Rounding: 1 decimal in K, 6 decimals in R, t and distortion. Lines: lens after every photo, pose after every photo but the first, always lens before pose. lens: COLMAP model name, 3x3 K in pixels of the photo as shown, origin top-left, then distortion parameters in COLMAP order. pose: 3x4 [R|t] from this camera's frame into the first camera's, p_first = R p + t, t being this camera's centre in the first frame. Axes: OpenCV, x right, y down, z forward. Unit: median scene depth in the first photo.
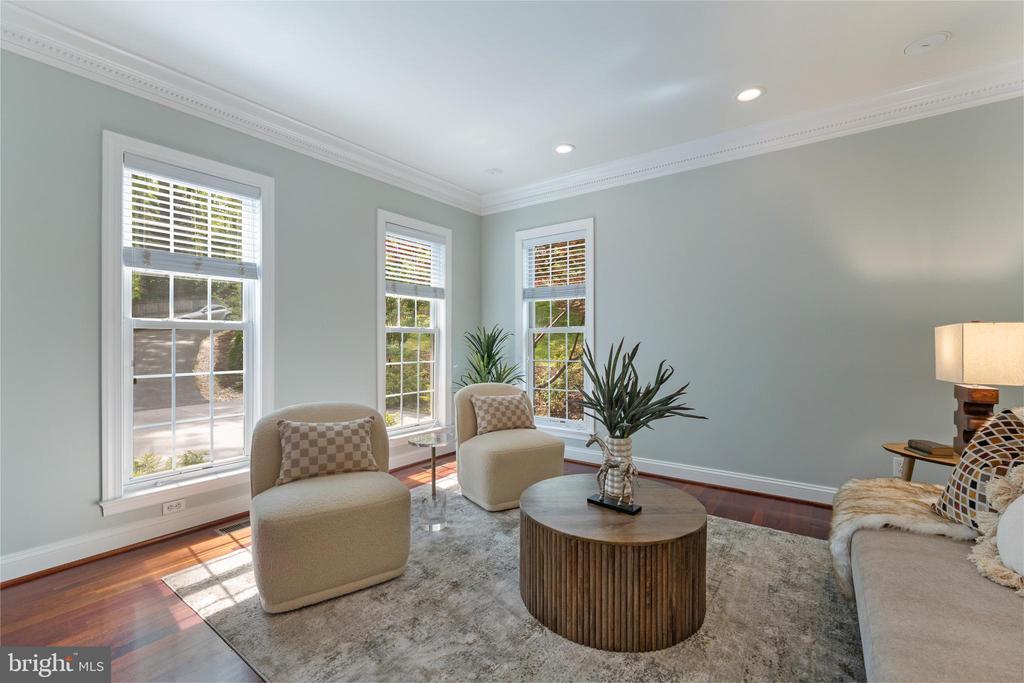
lens RADIAL K [[439.5, 0, 494.4], [0, 439.5, 339.9], [0, 0, 1]] dist [-0.000348, -0.000153]
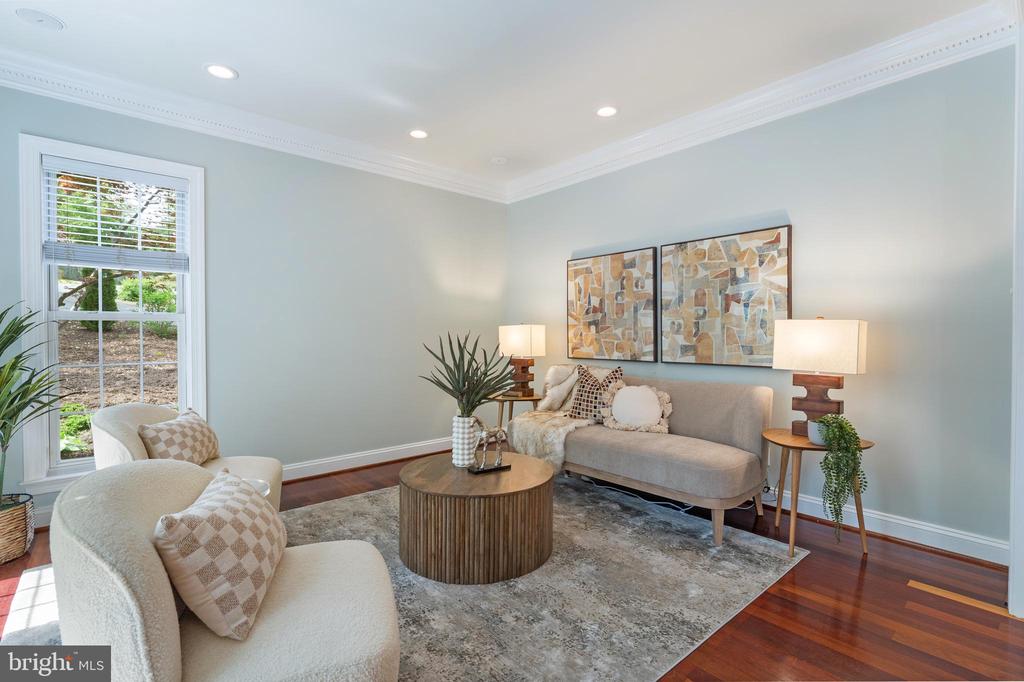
lens RADIAL K [[478.0, 0, 512.0], [0, 478.0, 341.0], [0, 0, 1]] dist [-0.015869, 0.000007]
pose [[0.205712, -0.005585, 0.978597, -0.827054], [-0.003070, 0.999975, 0.006352, 0.017961], [-0.978608, -0.004311, 0.205689, 0.566597]]
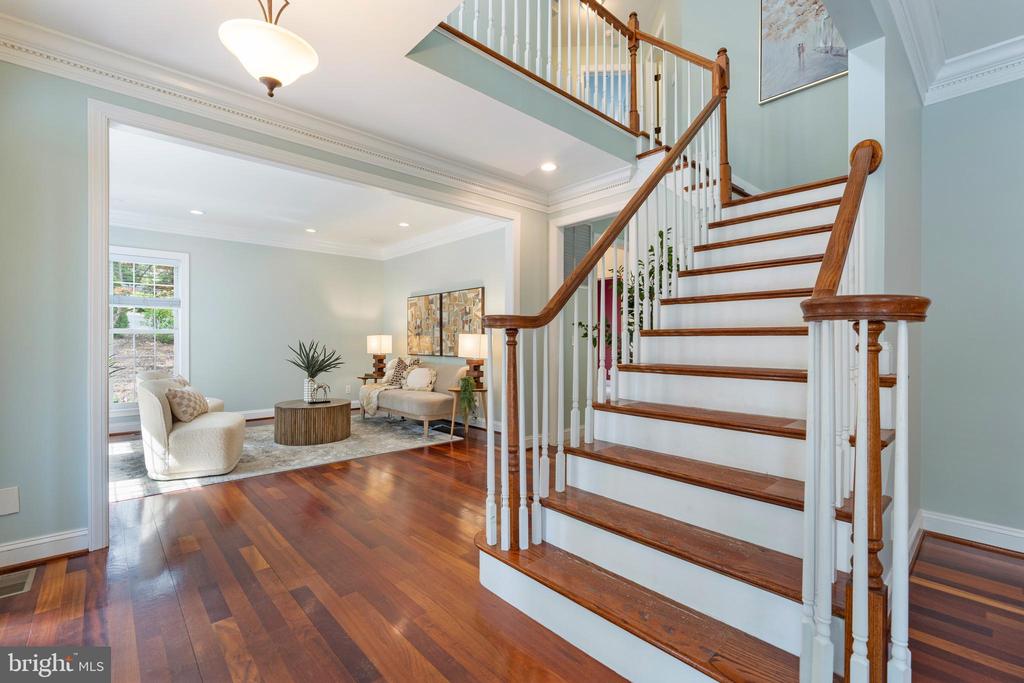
lens RADIAL K [[446.3, 0, 512.0], [0, 446.3, 341.5], [0, 0, 1]] dist [0.000634, -0.000039]
pose [[0.176676, 0.000388, 0.984269, -1.805115], [-0.000508, 1.000000, -0.000303, 0.009766], [-0.984269, -0.000446, 0.176676, -0.503967]]
